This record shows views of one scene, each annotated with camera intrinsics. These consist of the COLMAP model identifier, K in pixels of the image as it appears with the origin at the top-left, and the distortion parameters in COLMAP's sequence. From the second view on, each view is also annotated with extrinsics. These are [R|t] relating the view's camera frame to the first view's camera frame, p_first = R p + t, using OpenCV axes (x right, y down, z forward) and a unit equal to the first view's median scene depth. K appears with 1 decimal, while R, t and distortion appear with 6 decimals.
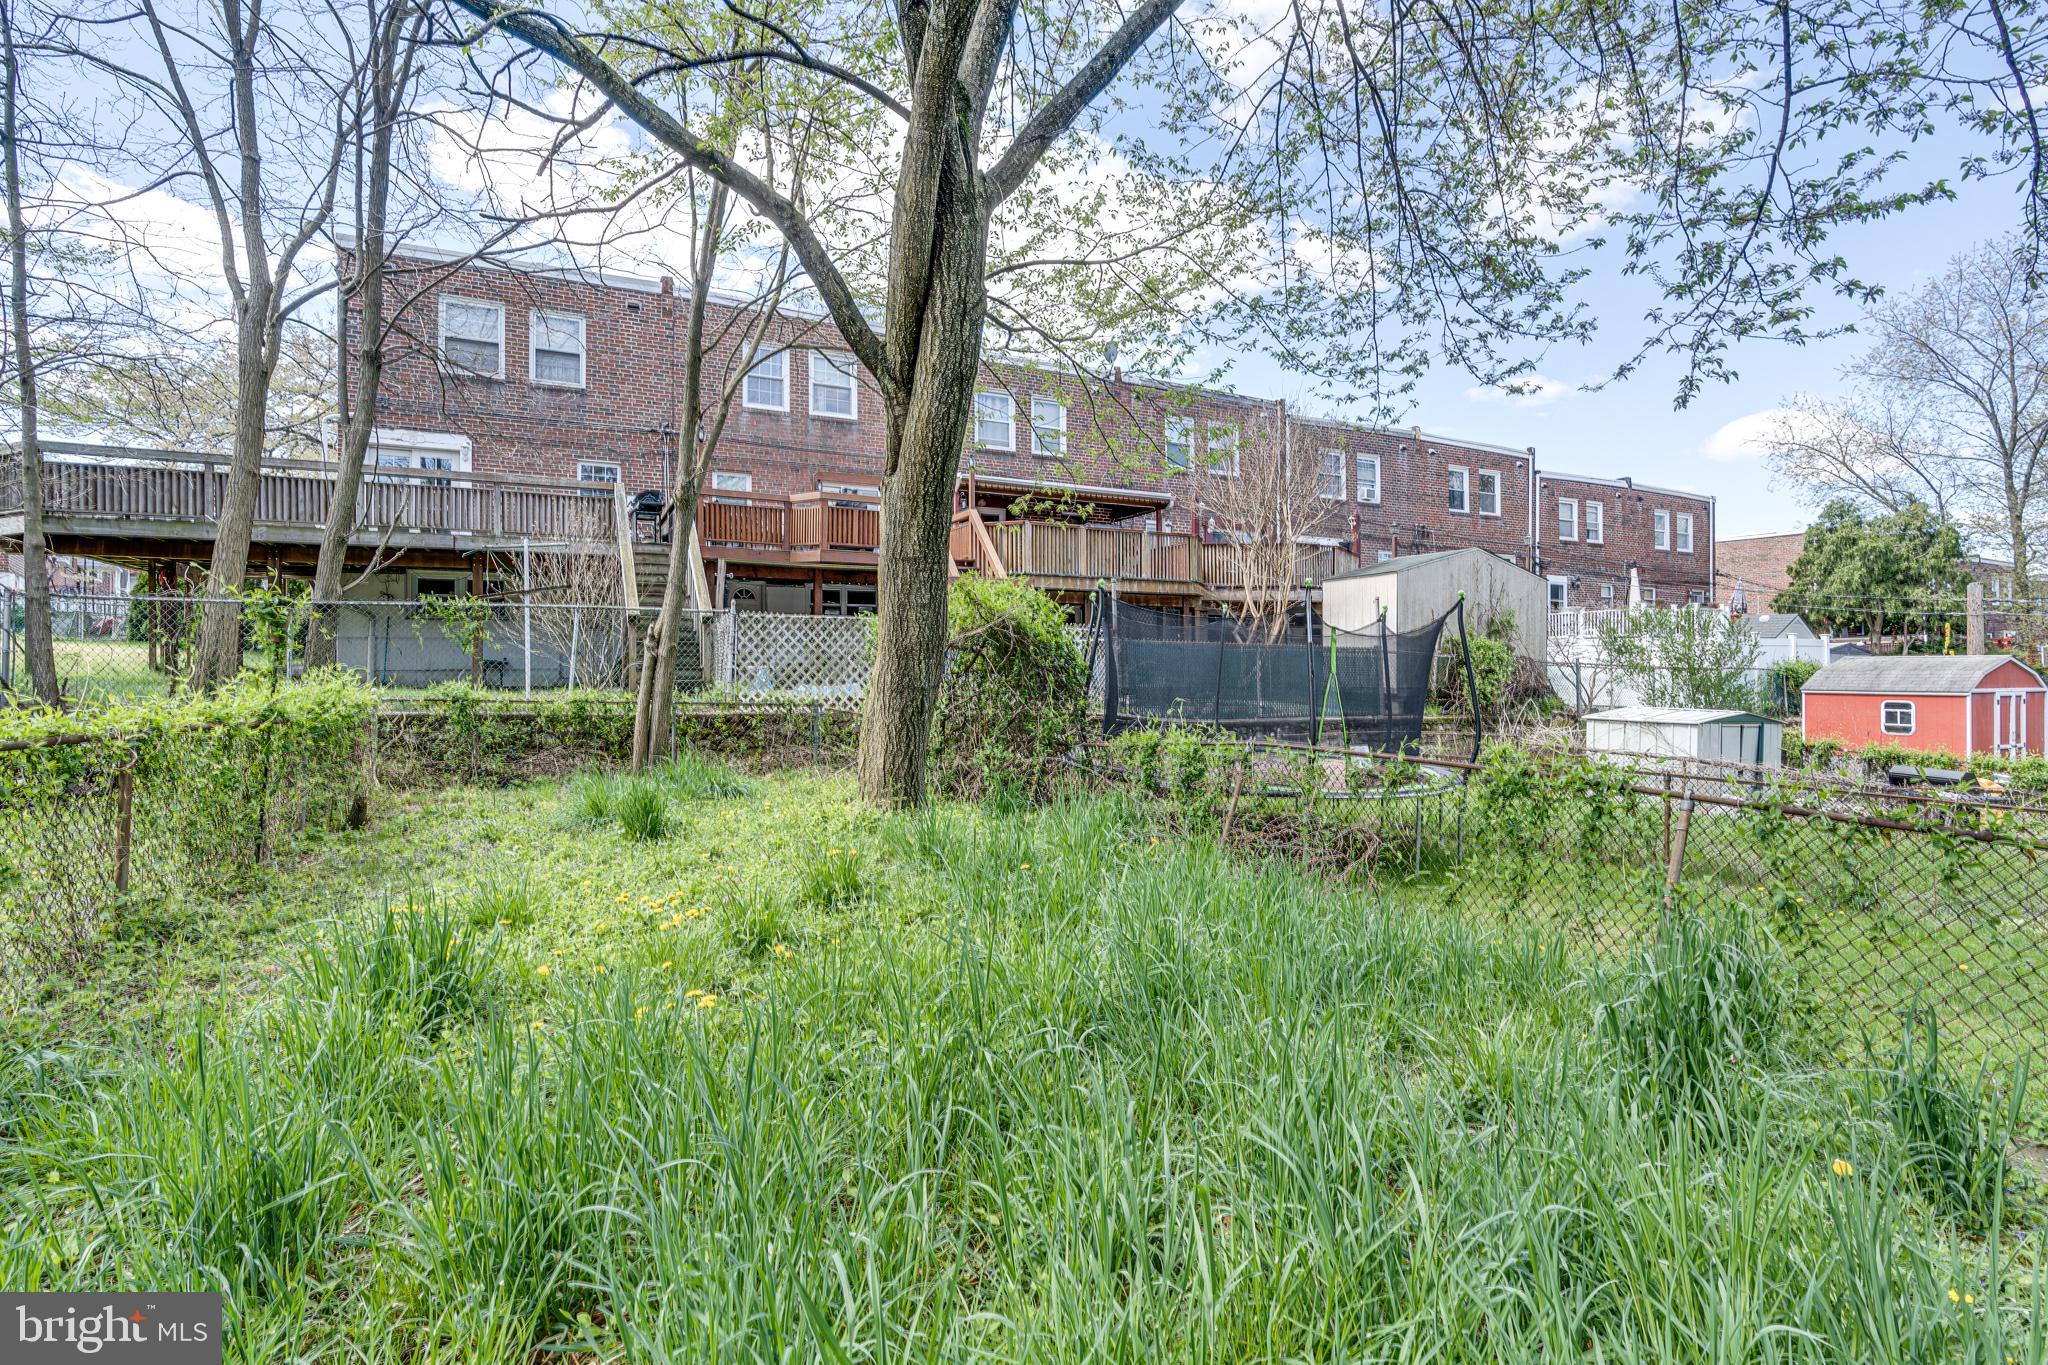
lens RADIAL K [[910.6, 0, 1006.2], [0, 910.6, 654.4], [0, 0, 1]] dist [0.009515, 0.000705]
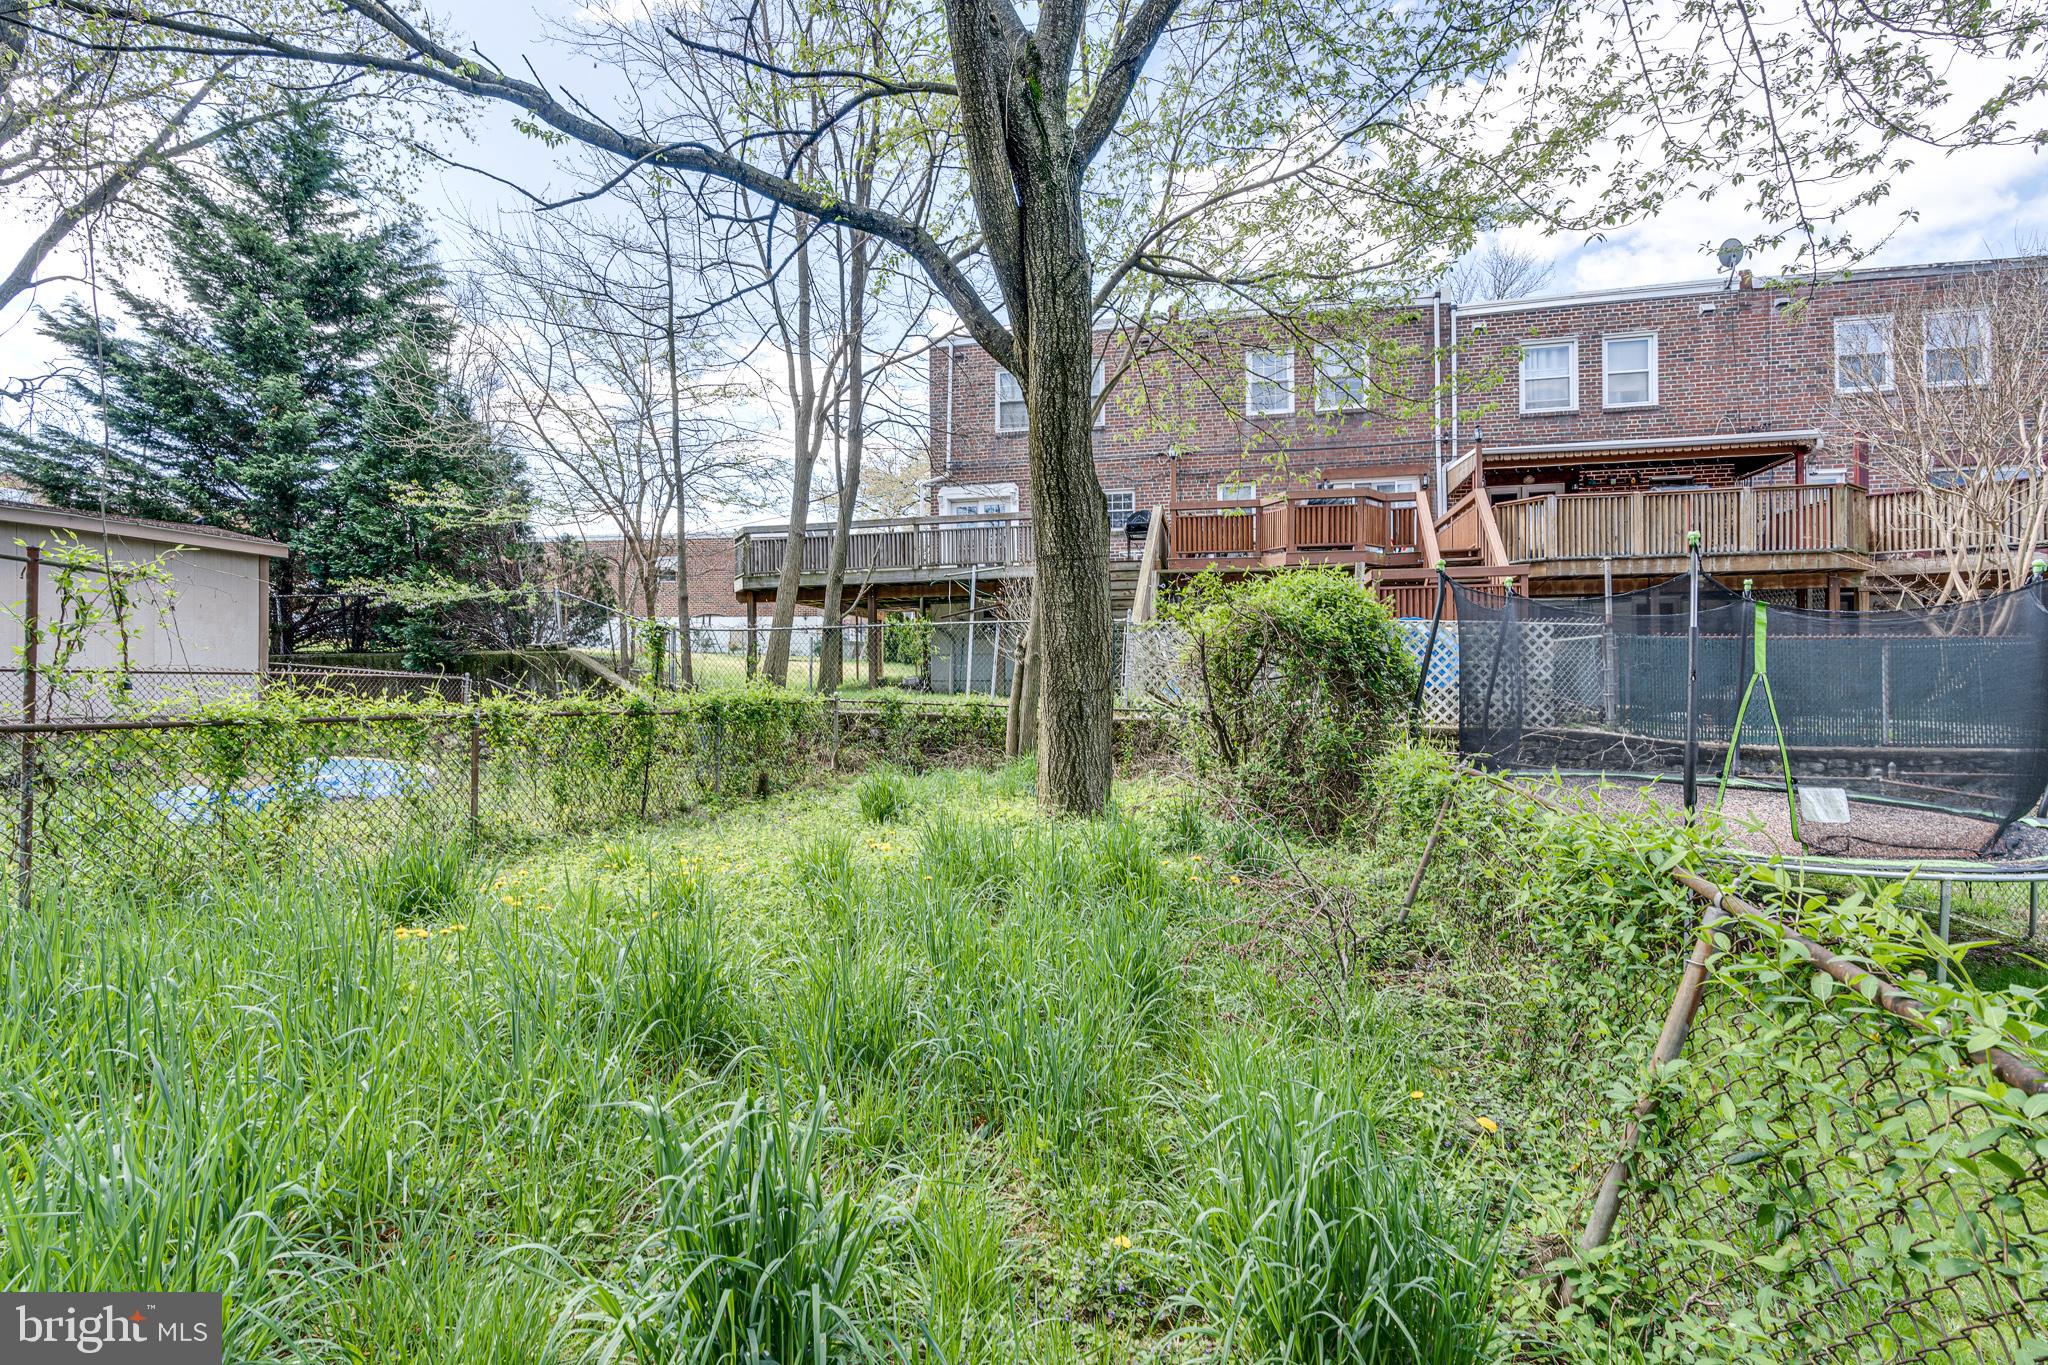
lens RADIAL K [[904.5, 0, 1024.0], [0, 904.5, 682.5], [0, 0, 1]] dist [-0.000765, 0.000992]
pose [[0.795298, -0.001827, -0.606217, 0.147626], [0.013109, 0.999813, 0.014185, 0.004443], [0.606078, -0.019228, 0.795173, 0.072386]]
